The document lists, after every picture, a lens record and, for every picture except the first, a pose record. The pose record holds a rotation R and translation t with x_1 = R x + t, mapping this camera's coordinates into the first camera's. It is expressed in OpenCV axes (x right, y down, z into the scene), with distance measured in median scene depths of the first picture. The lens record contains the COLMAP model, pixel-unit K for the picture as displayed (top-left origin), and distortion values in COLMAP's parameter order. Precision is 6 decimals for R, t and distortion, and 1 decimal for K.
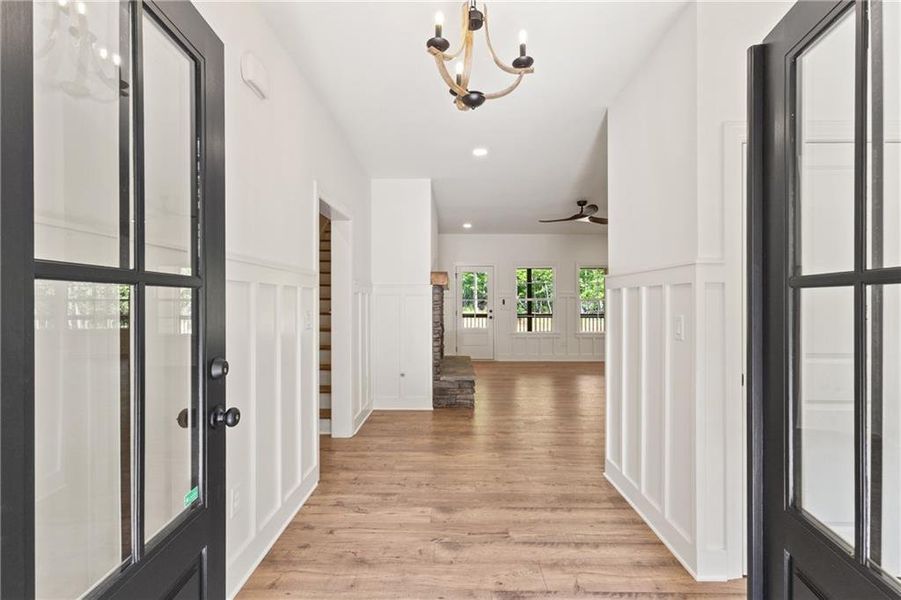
lens RADIAL K [[415.9, 0, 450.5], [0, 415.9, 300.0], [0, 0, 1]] dist [0.002324, 0.000047]
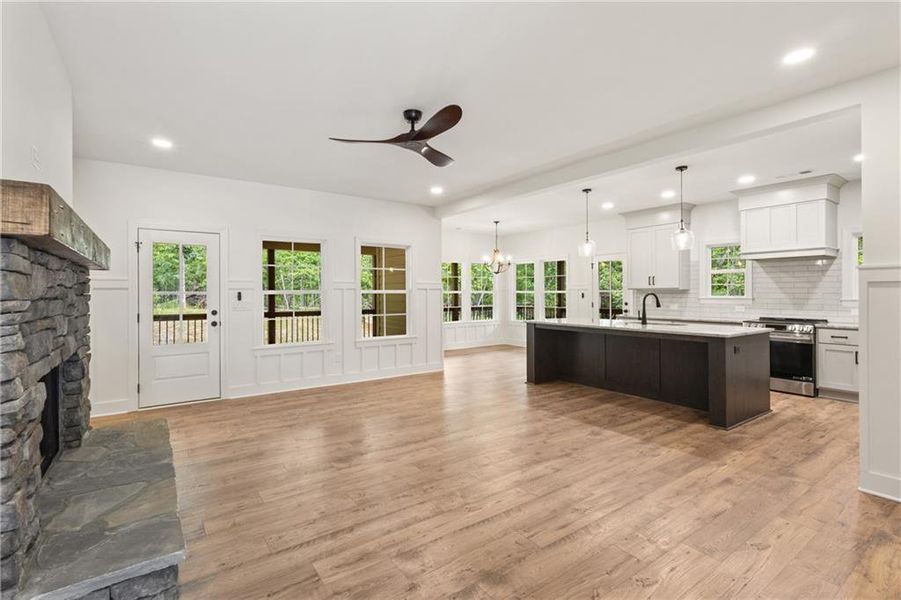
lens RADIAL K [[415.9, 0, 450.5], [0, 415.9, 300.0], [0, 0, 1]] dist [0.002324, 0.000047]
pose [[0.806799, -0.004954, 0.590806, 0.020209], [-0.004891, 0.999875, 0.015063, 0.000295], [-0.590806, -0.015042, 0.806673, 0.327872]]
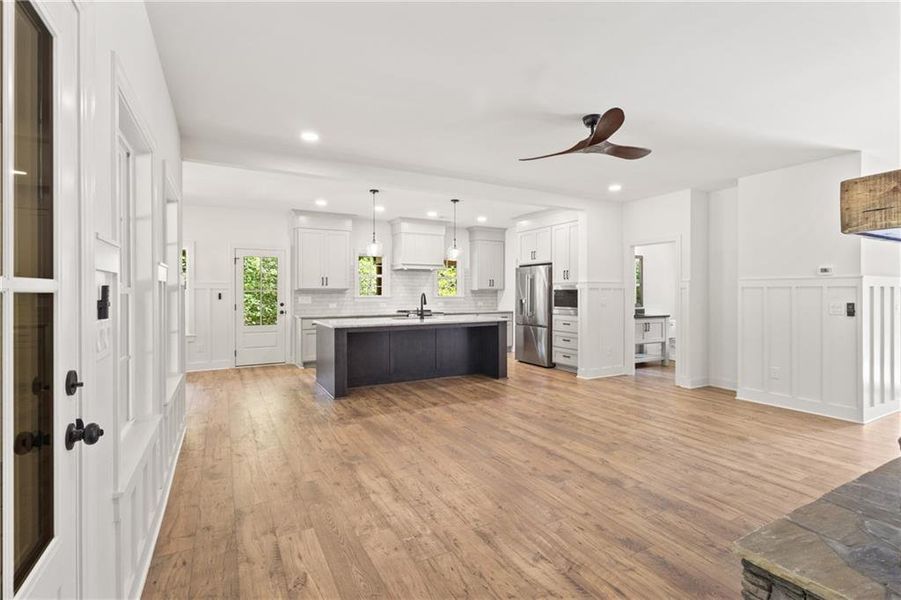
lens RADIAL K [[421.1, 0, 449.1], [0, 421.1, 294.9], [0, 0, 1]] dist [0.000283, 0.000732]
pose [[-0.484254, 0.002858, 0.874923, -0.056515], [-0.000170, 0.999994, -0.003360, 0.003696], [-0.874927, -0.001776, -0.484251, 0.899261]]
